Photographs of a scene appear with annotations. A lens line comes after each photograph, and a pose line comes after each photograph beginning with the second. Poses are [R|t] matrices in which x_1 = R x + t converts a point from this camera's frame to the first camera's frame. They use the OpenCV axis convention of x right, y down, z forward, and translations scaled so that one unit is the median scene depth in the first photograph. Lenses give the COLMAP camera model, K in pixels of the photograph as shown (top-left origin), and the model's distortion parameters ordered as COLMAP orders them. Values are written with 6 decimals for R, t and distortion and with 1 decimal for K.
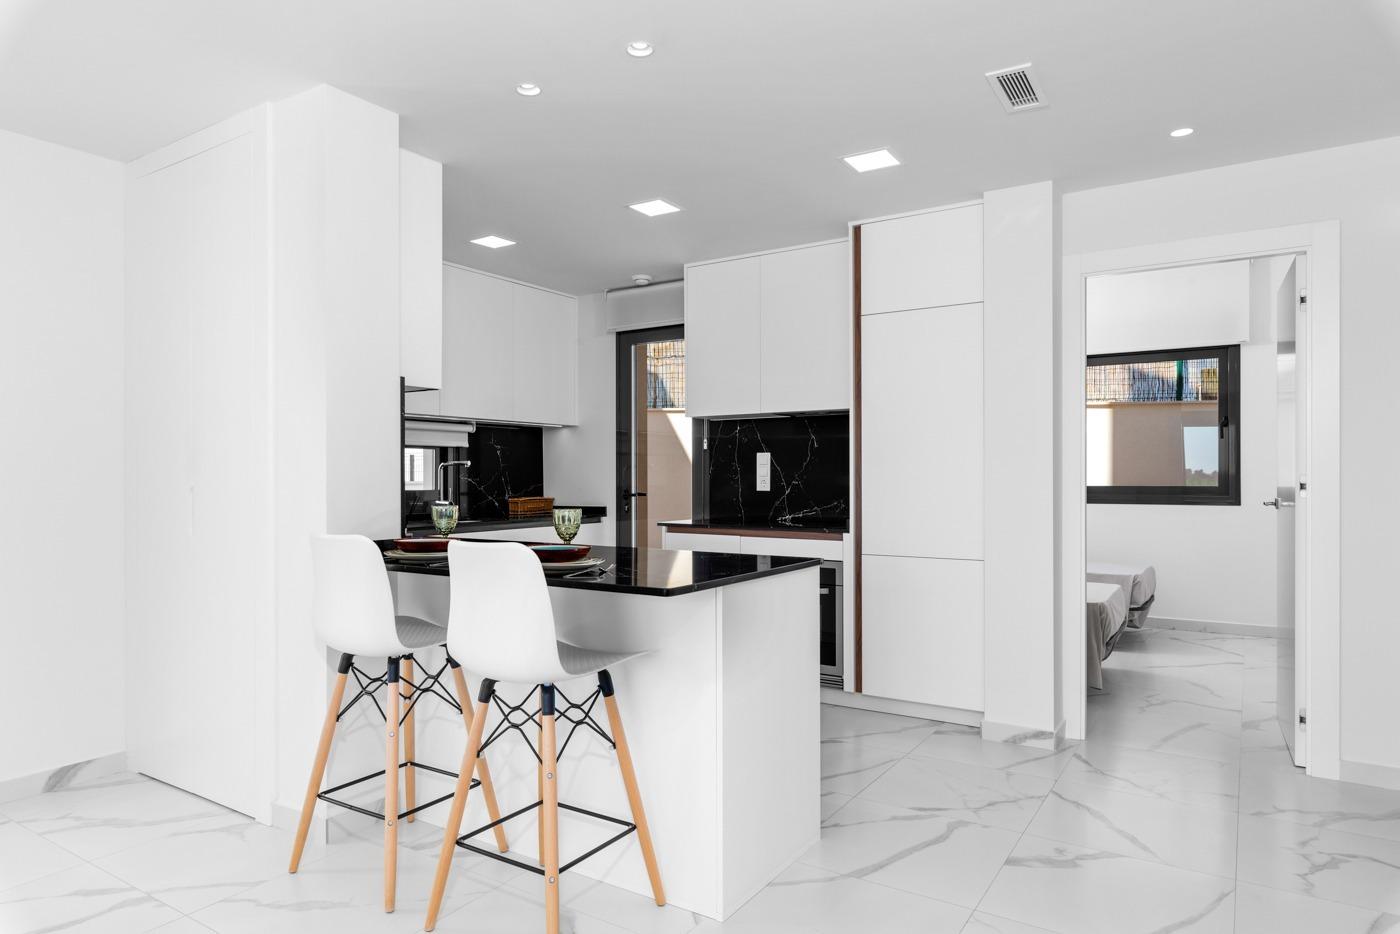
lens RADIAL K [[829.7, 0, 696.5], [0, 829.7, 474.5], [0, 0, 1]] dist [-0.001328, -0.000400]
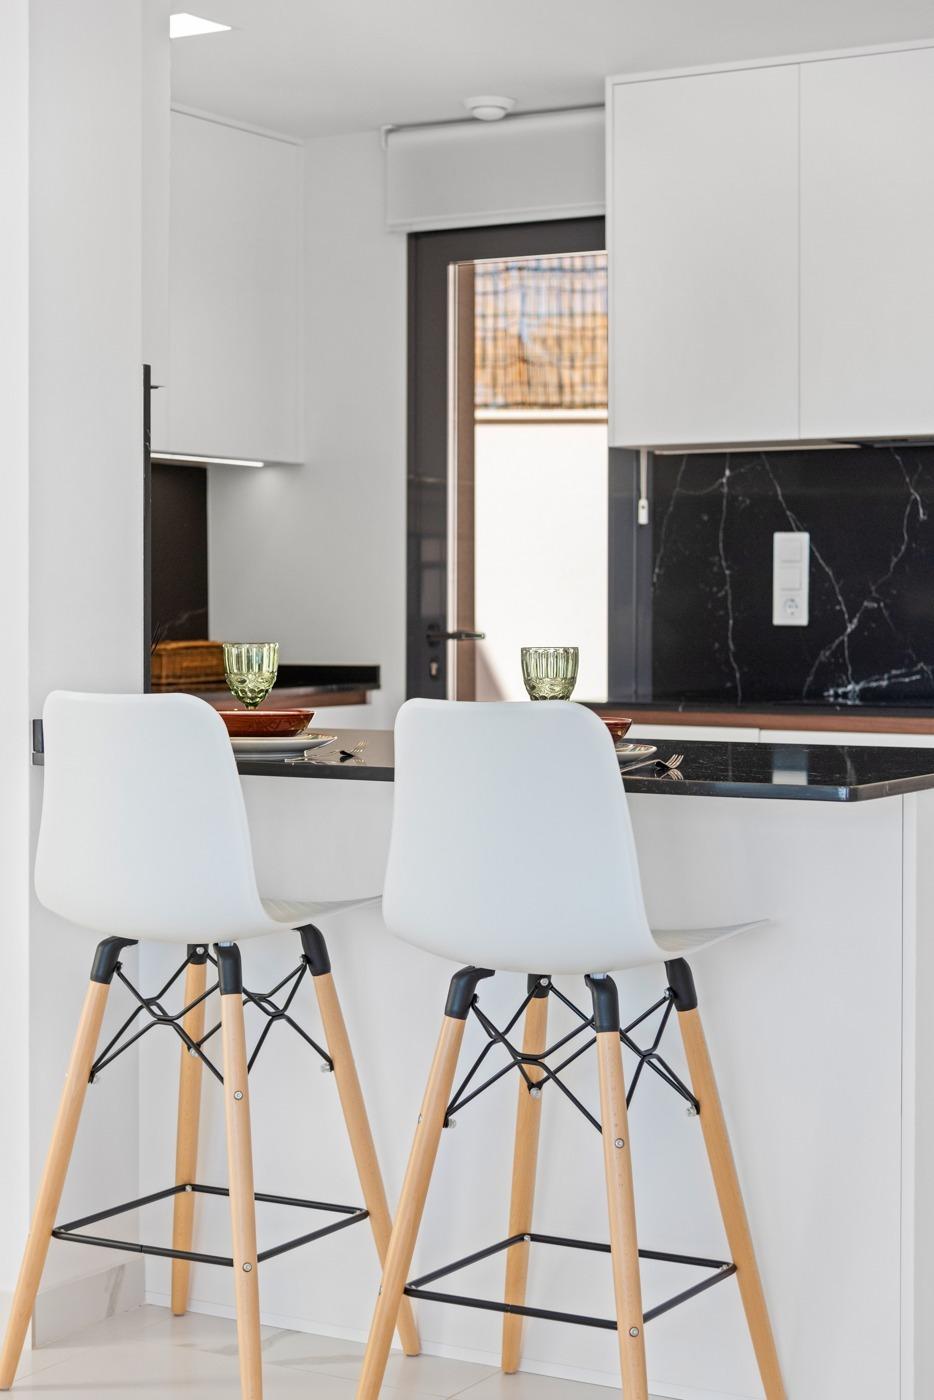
lens RADIAL K [[2460.2, 0, 466.6], [0, 2460.2, 662.6], [0, 0, 1]] dist [0.025255, -0.014329]
pose [[0.998725, 0.002106, 0.050429, -0.144489], [-0.003415, 0.999659, 0.025891, 0.007301], [-0.050357, -0.026030, 0.998392, -0.224455]]
